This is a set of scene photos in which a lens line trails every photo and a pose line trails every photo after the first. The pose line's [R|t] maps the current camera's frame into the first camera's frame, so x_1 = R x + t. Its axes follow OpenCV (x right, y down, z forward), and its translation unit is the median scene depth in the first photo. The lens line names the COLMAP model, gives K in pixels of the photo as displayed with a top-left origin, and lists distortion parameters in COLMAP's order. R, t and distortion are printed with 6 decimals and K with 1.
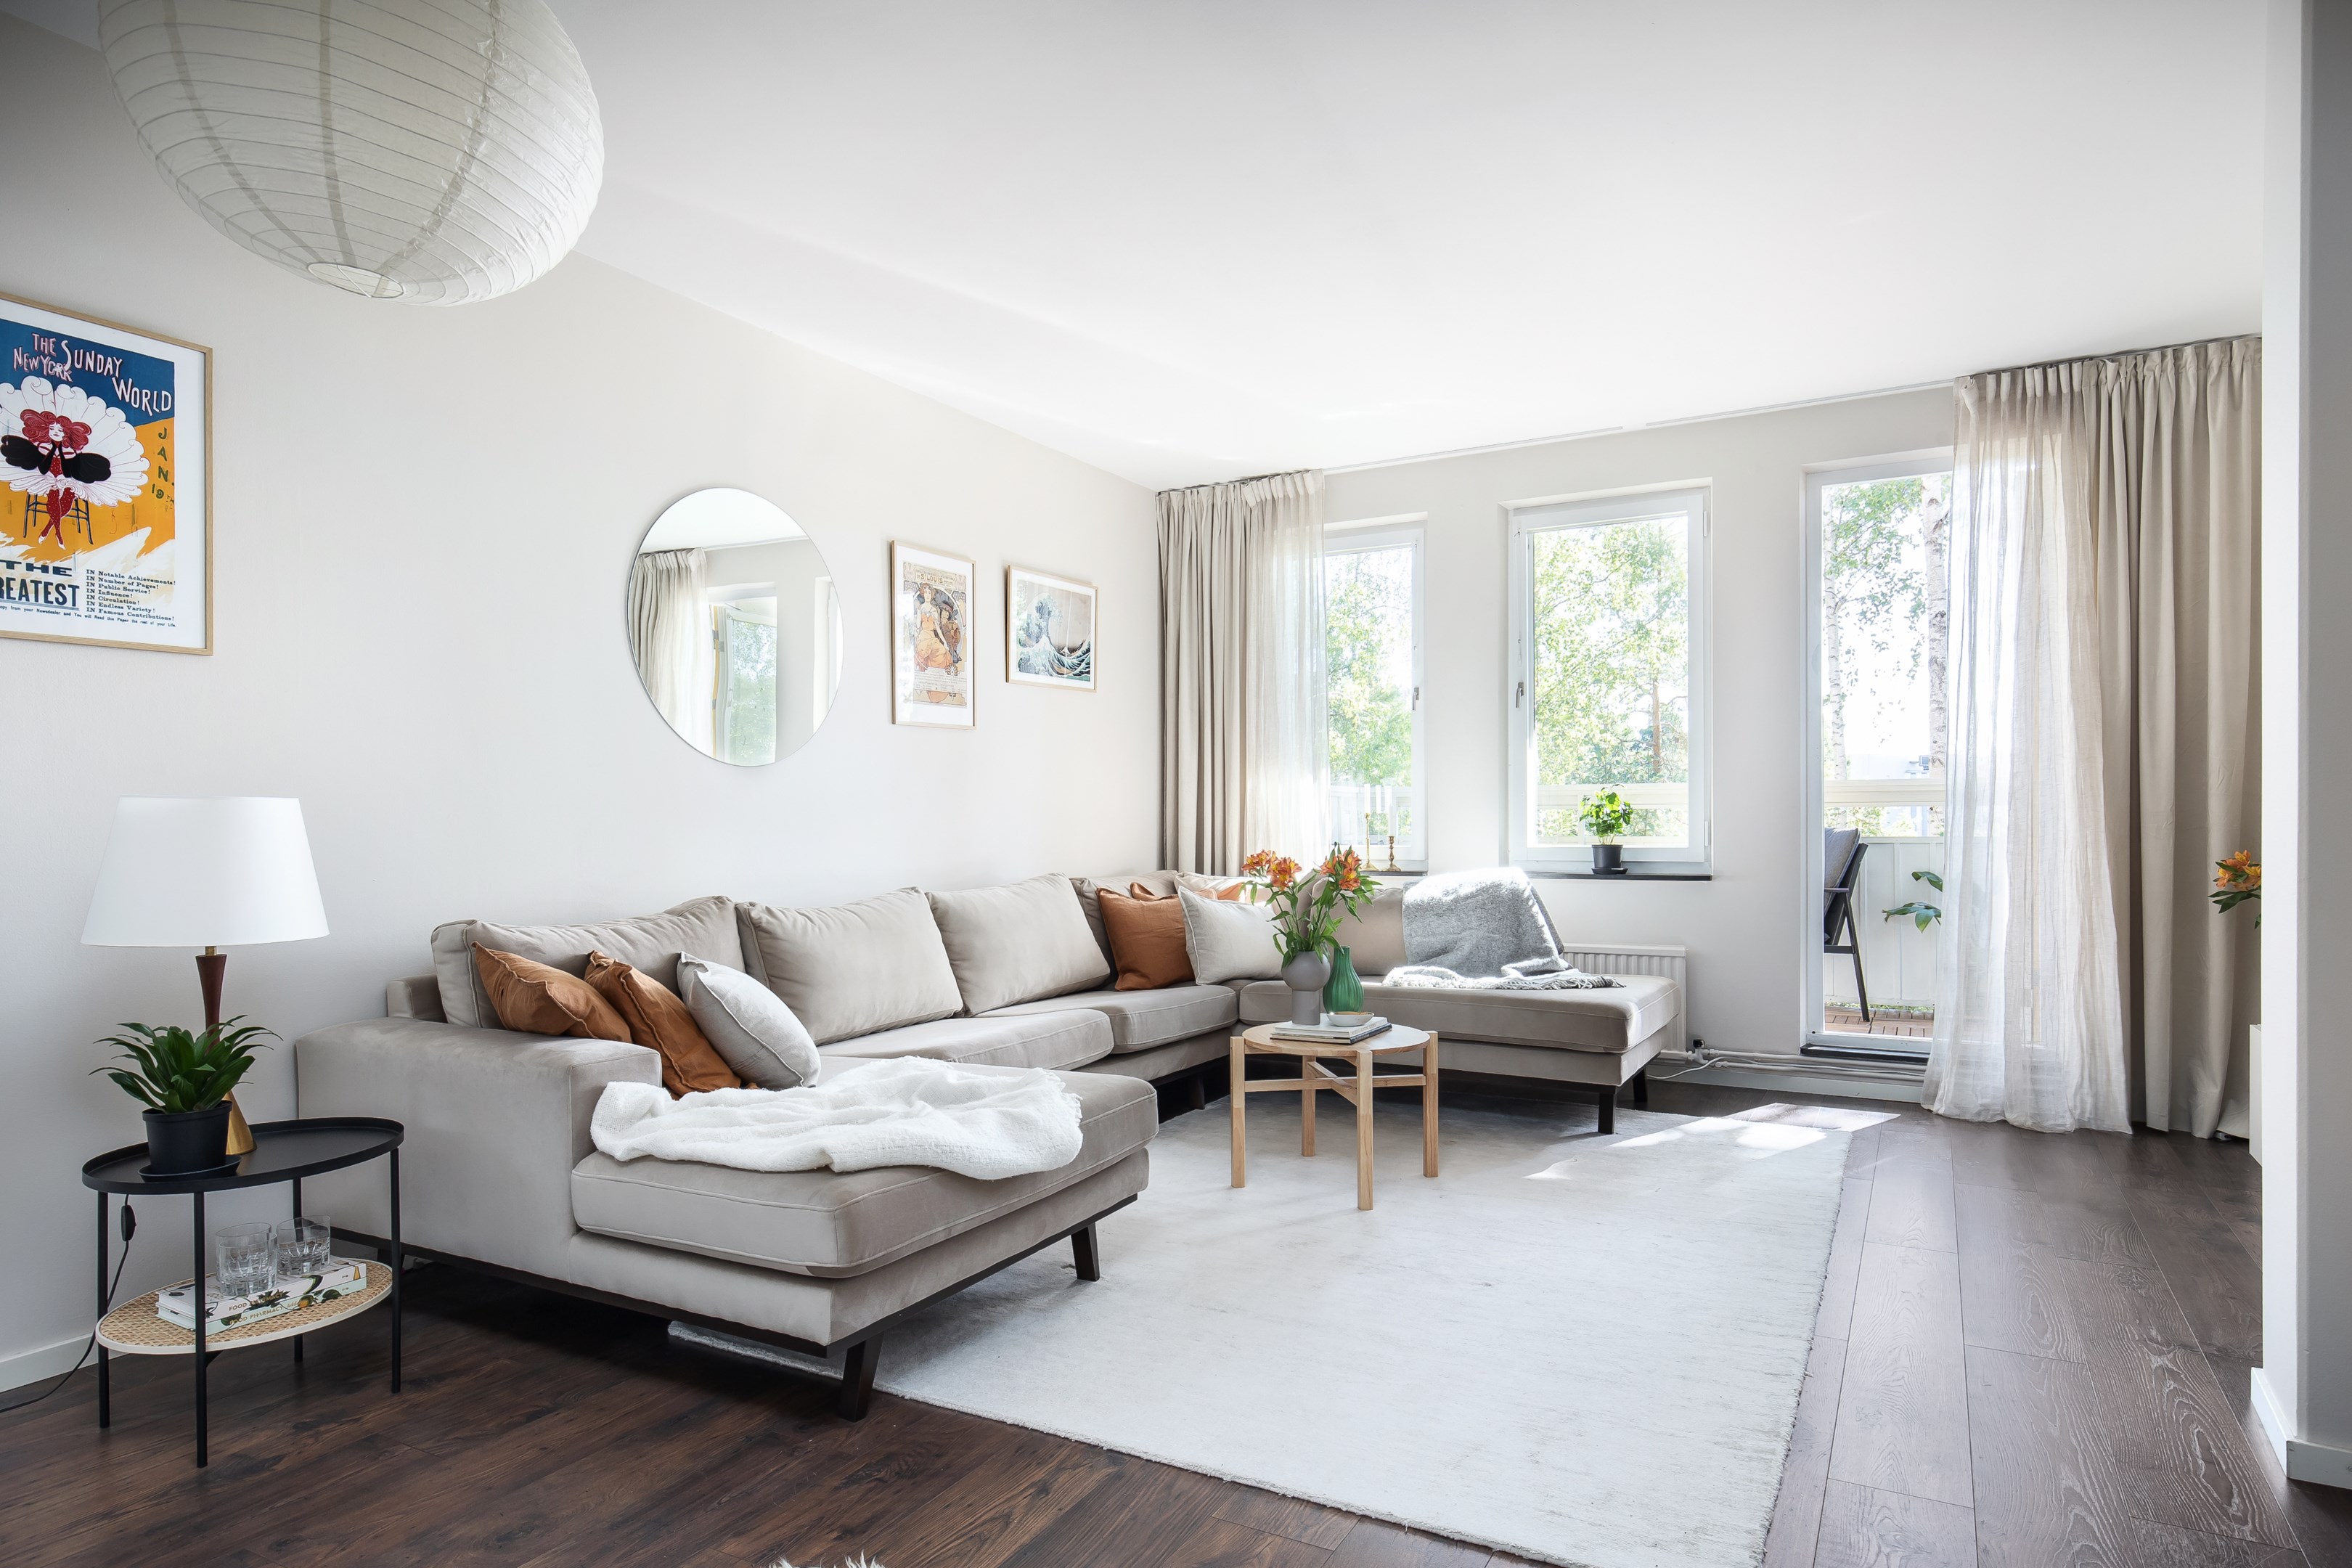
lens RADIAL K [[1337.2, 0, 1186.7], [0, 1337.2, 818.4], [0, 0, 1]] dist [0.002294, -0.003840]
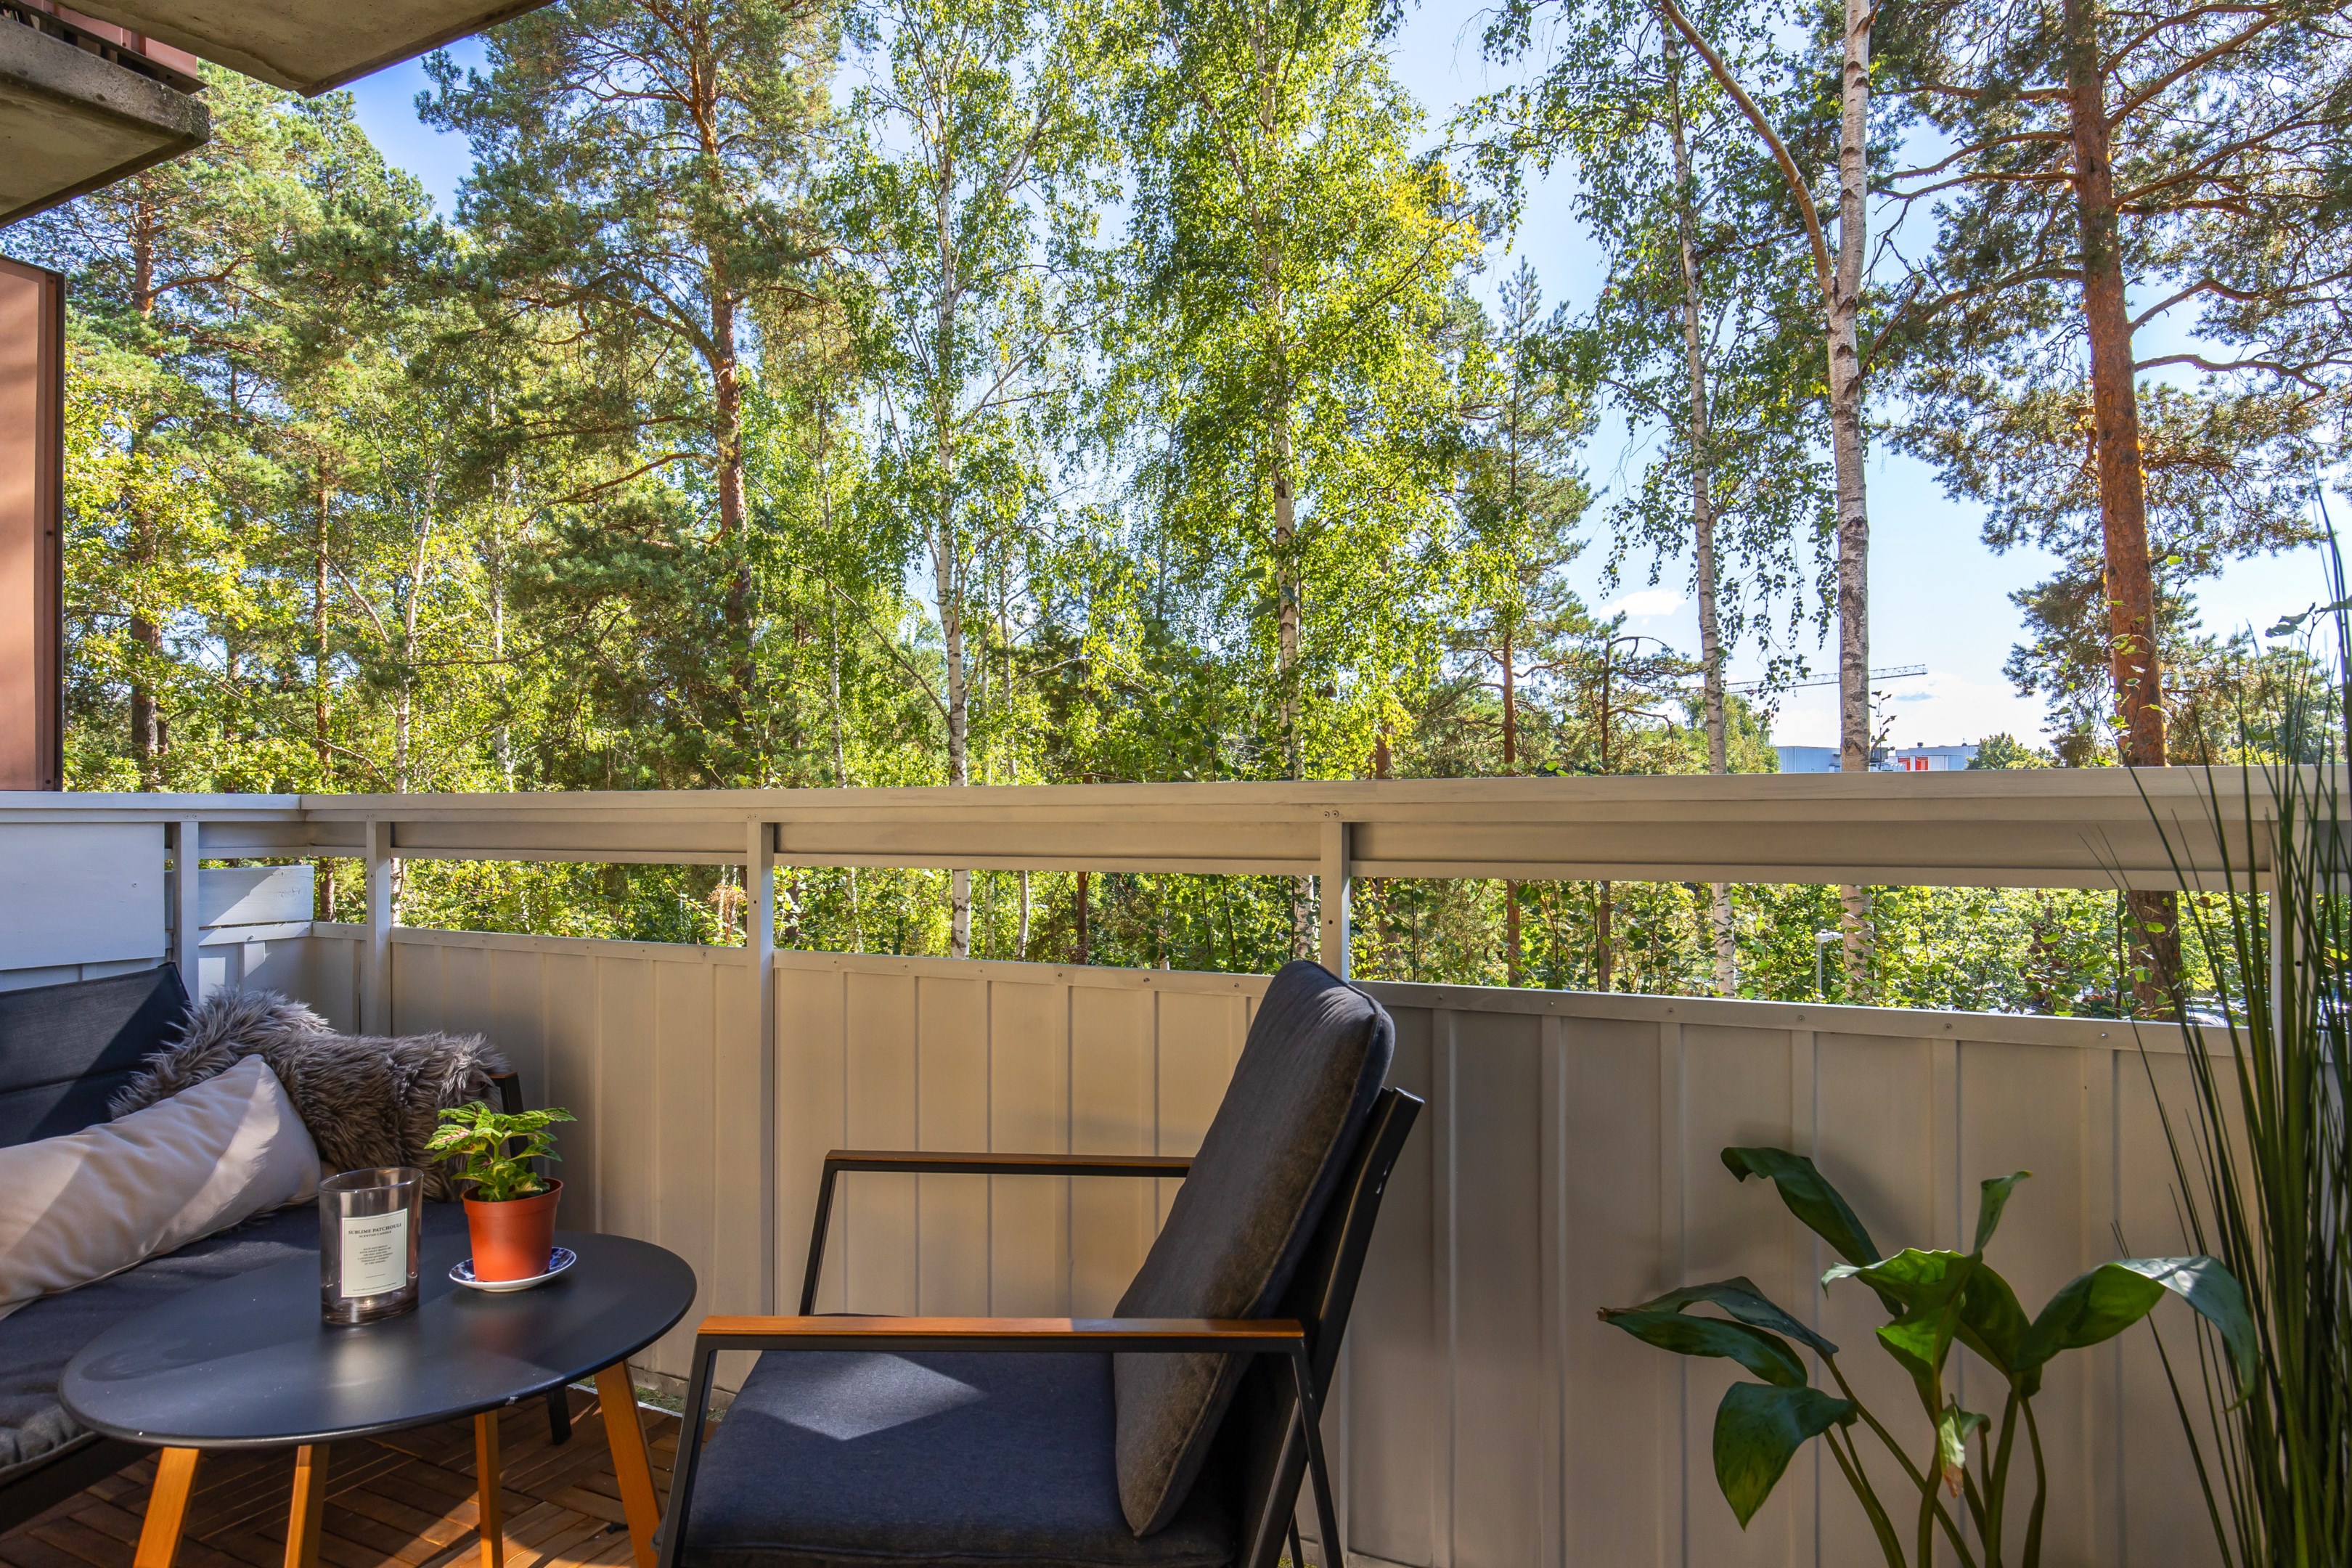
lens RADIAL K [[1370.0, 0, 1174.5], [0, 1370.0, 800.2], [0, 0, 1]] dist [0.004804, -0.000306]
pose [[0.998825, 0.005338, 0.048160, 0.630619], [-0.005004, 0.999963, -0.007046, -0.033732], [-0.048196, 0.006797, 0.998815, 1.103164]]
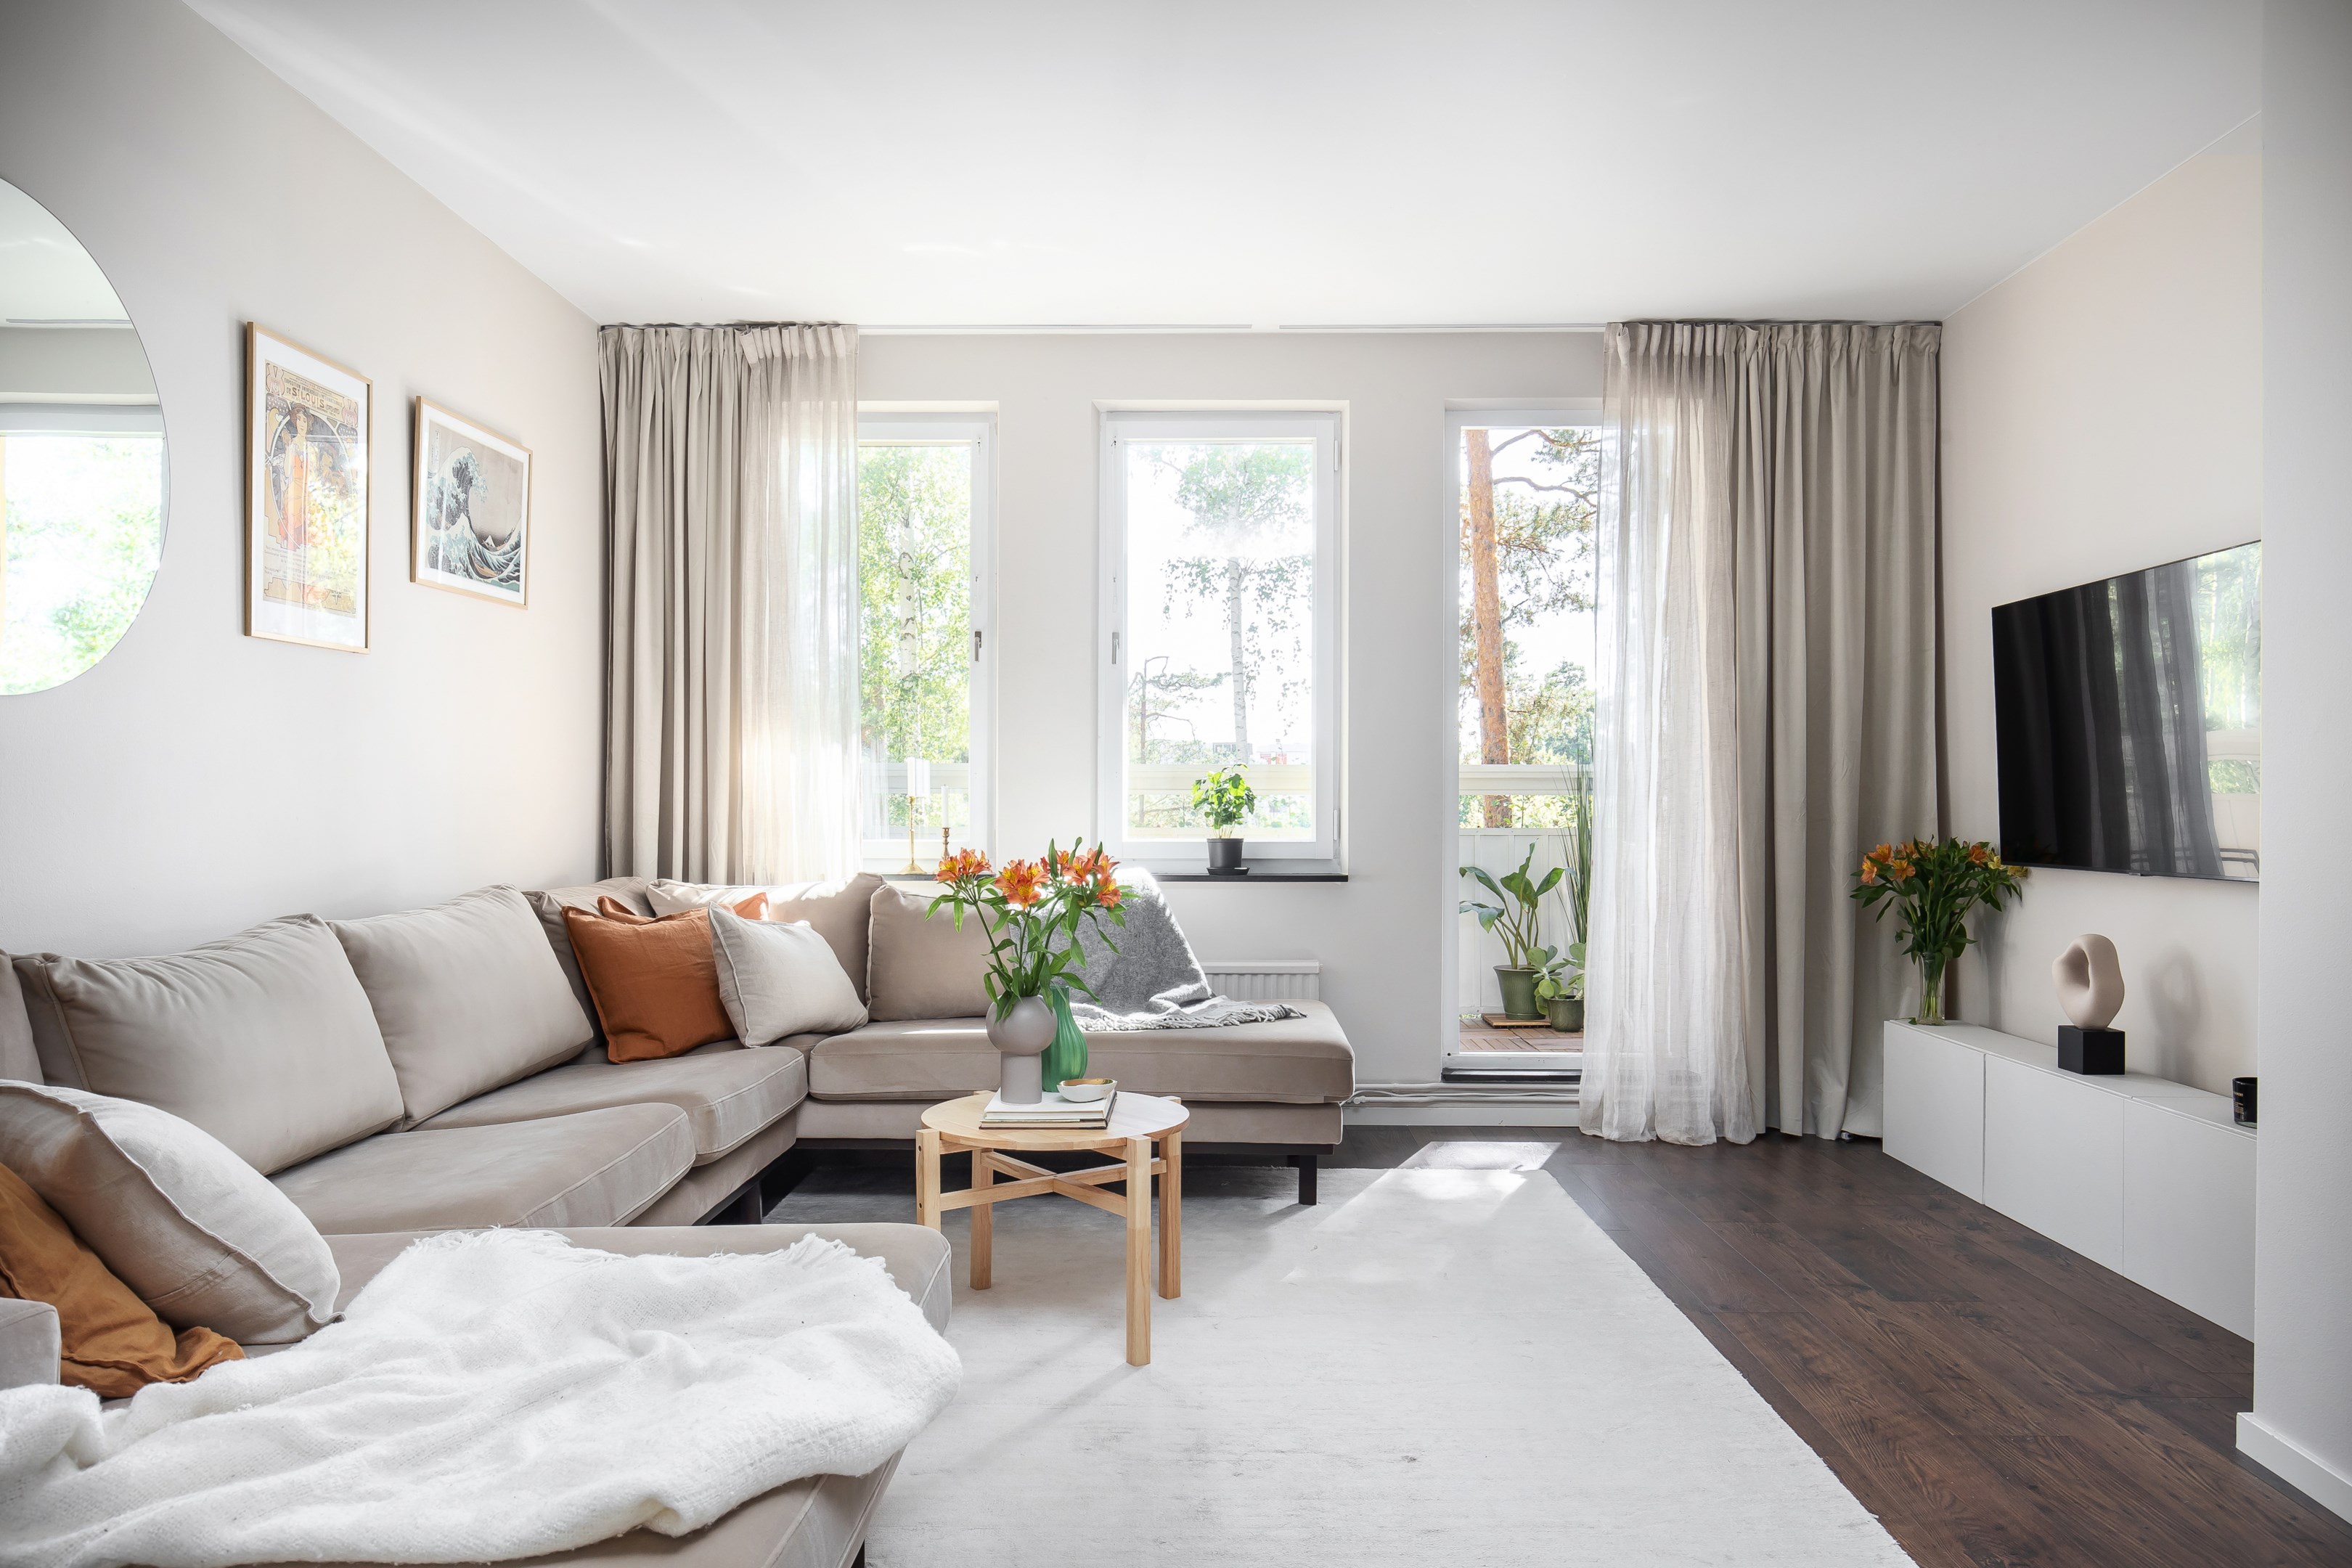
lens RADIAL K [[1566.2, 0, 1190.4], [0, 1566.2, 798.5], [0, 0, 1]] dist [-0.004712, -0.003882]
pose [[0.883145, 0.009882, 0.468996, -0.179941], [-0.007845, 0.999949, -0.006296, 0.002077], [-0.469035, 0.001881, 0.883178, 0.208981]]
